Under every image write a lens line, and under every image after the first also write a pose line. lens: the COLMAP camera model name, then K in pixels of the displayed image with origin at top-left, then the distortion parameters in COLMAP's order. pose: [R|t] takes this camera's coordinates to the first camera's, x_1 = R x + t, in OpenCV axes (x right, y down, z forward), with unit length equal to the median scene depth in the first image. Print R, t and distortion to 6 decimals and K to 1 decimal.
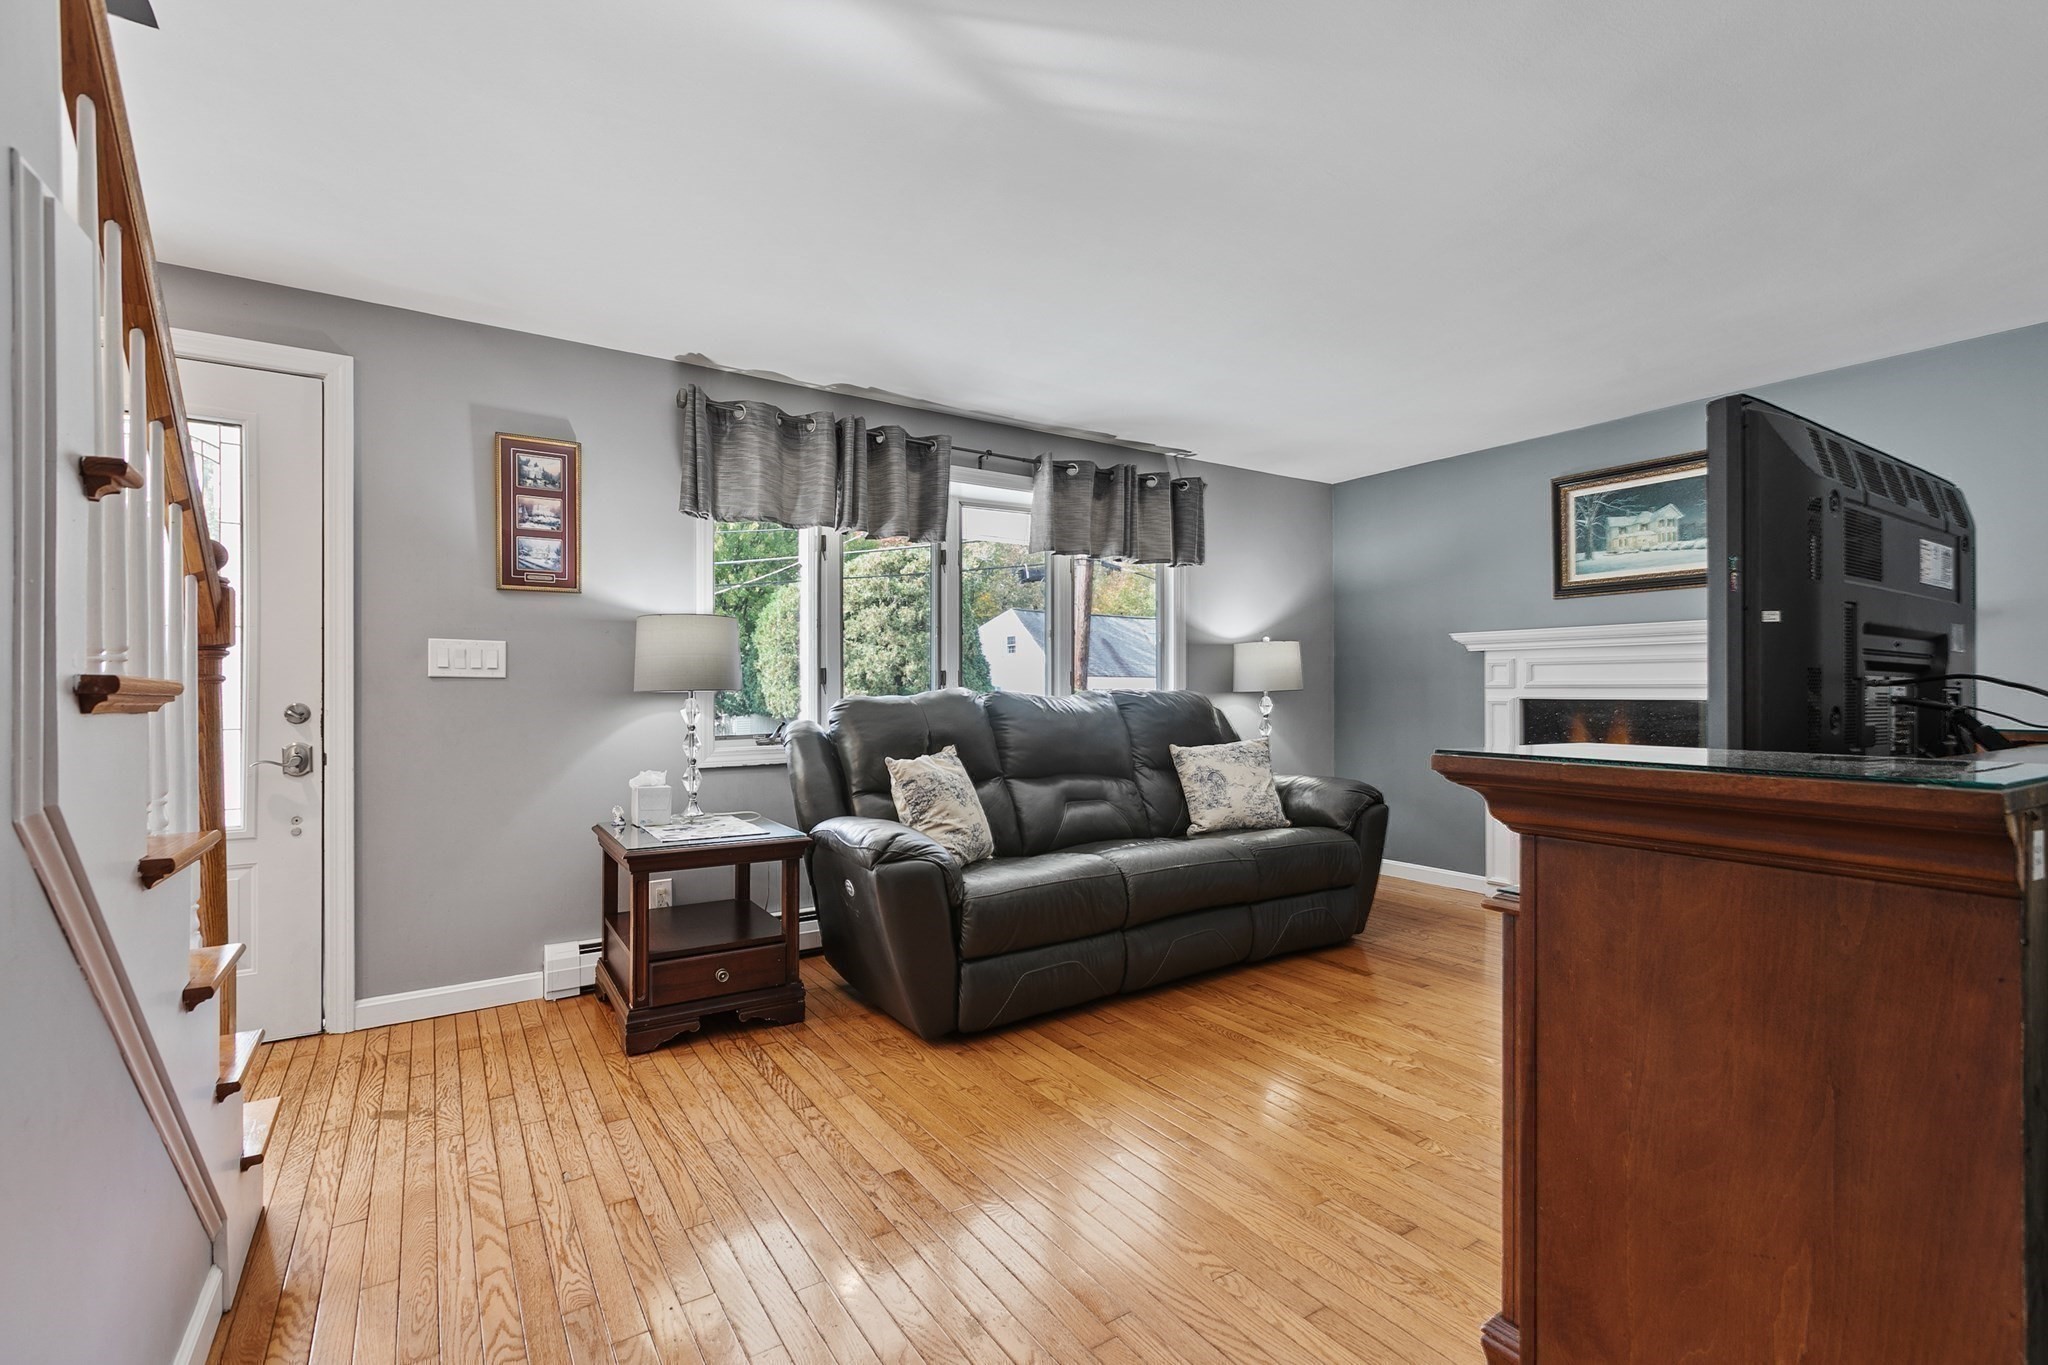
lens RADIAL K [[910.7, 0, 1030.8], [0, 910.7, 684.9], [0, 0, 1]] dist [0.001209, -0.001712]
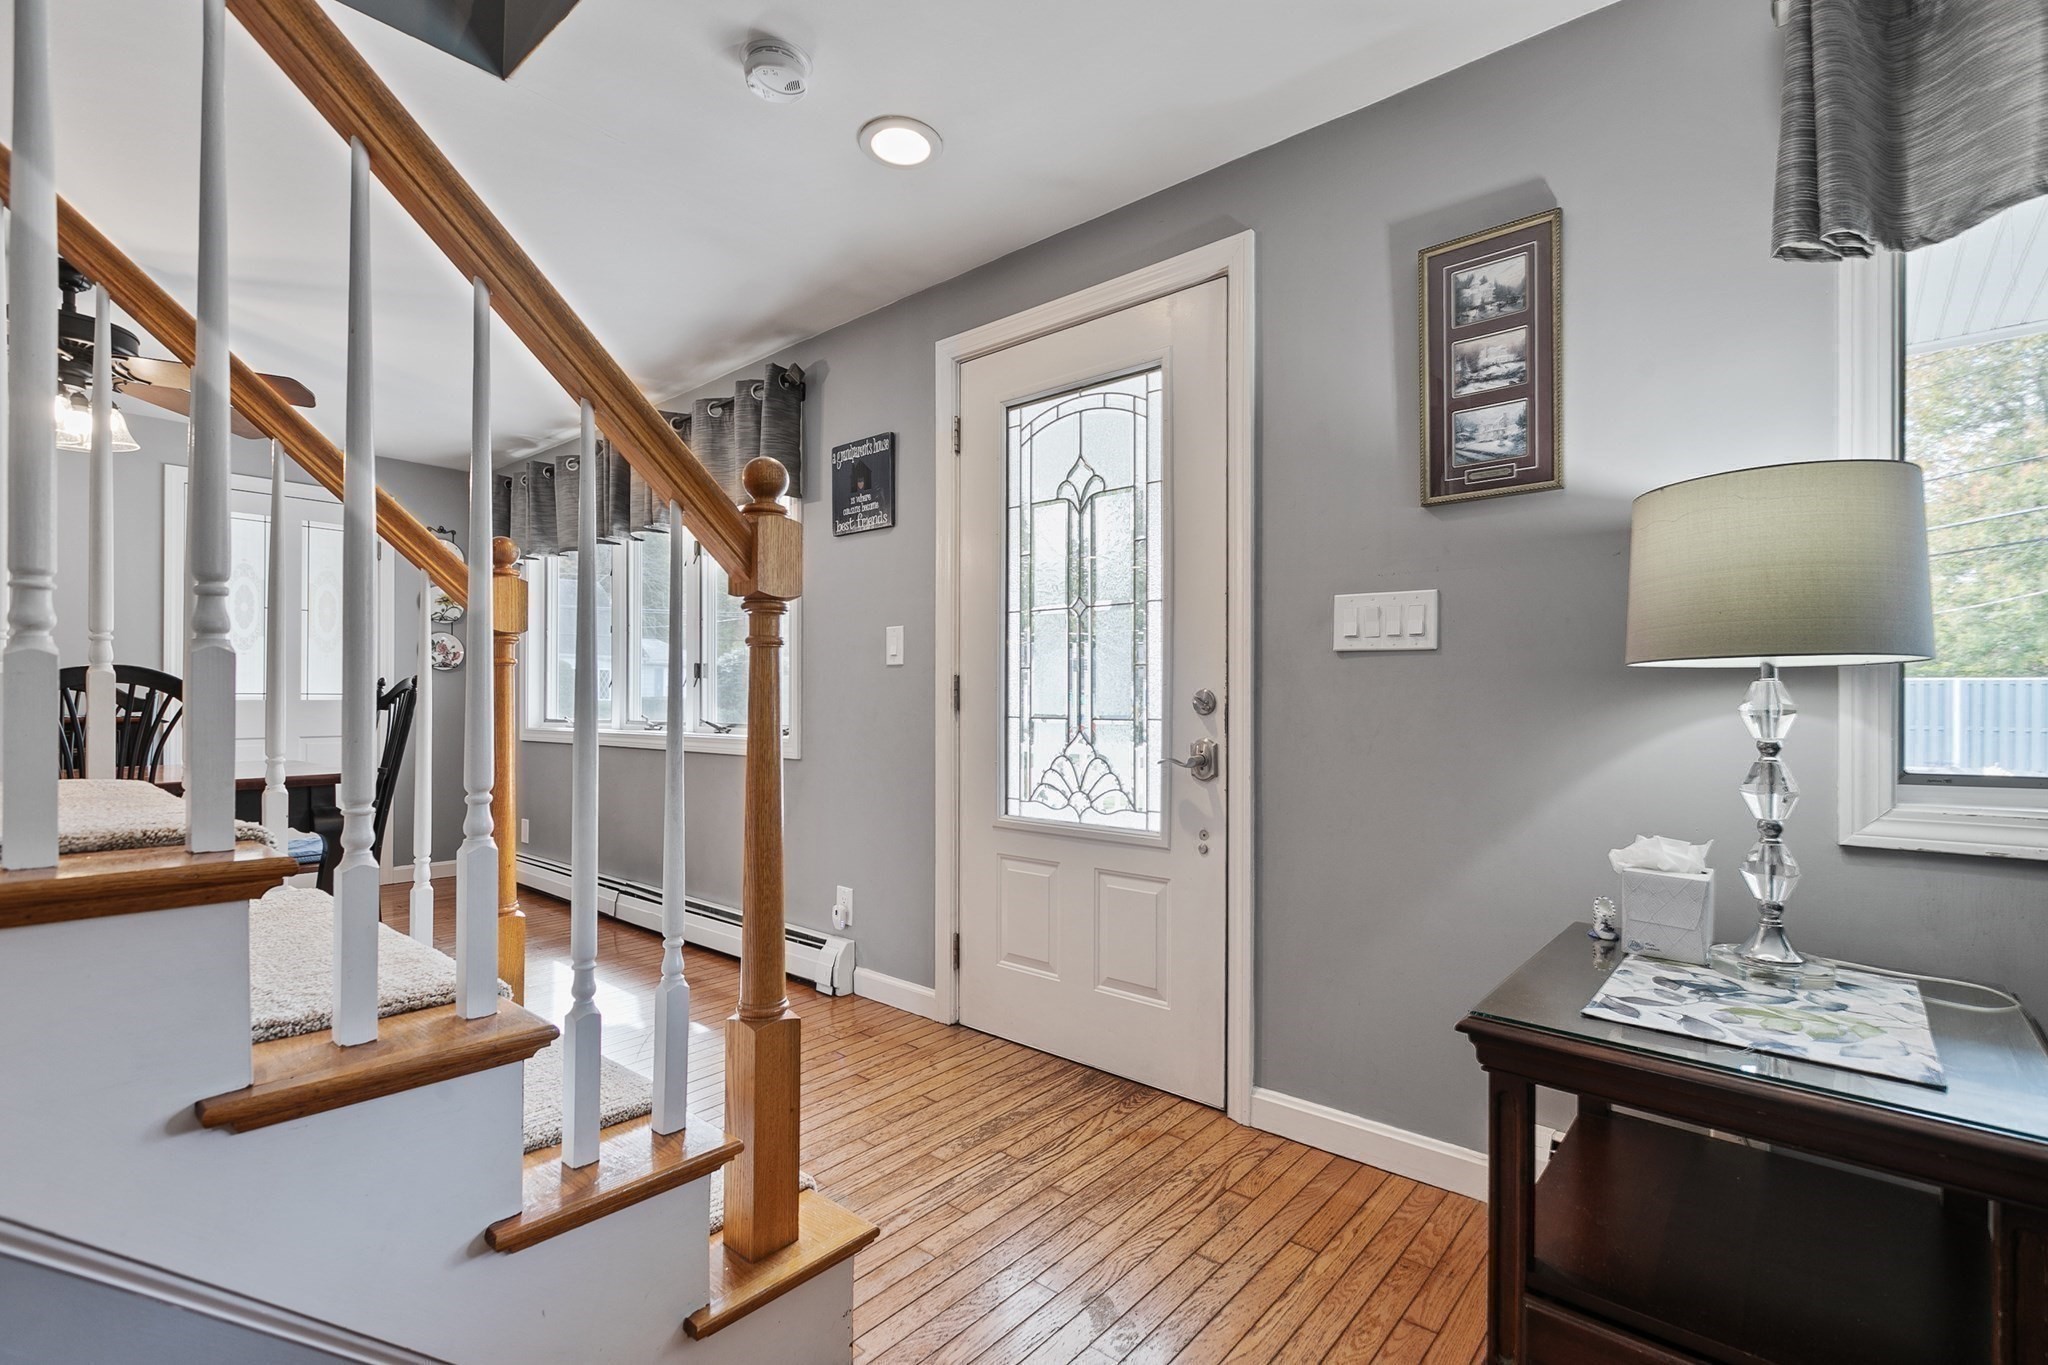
lens RADIAL K [[910.7, 0, 1041.8], [0, 910.7, 699.9], [0, 0, 1]] dist [0.001209, -0.001712]
pose [[0.279836, 0.005634, -0.960031, -0.062532], [0.003403, 0.999971, 0.006861, 0.019868], [0.960042, -0.005187, 0.279809, 0.551695]]
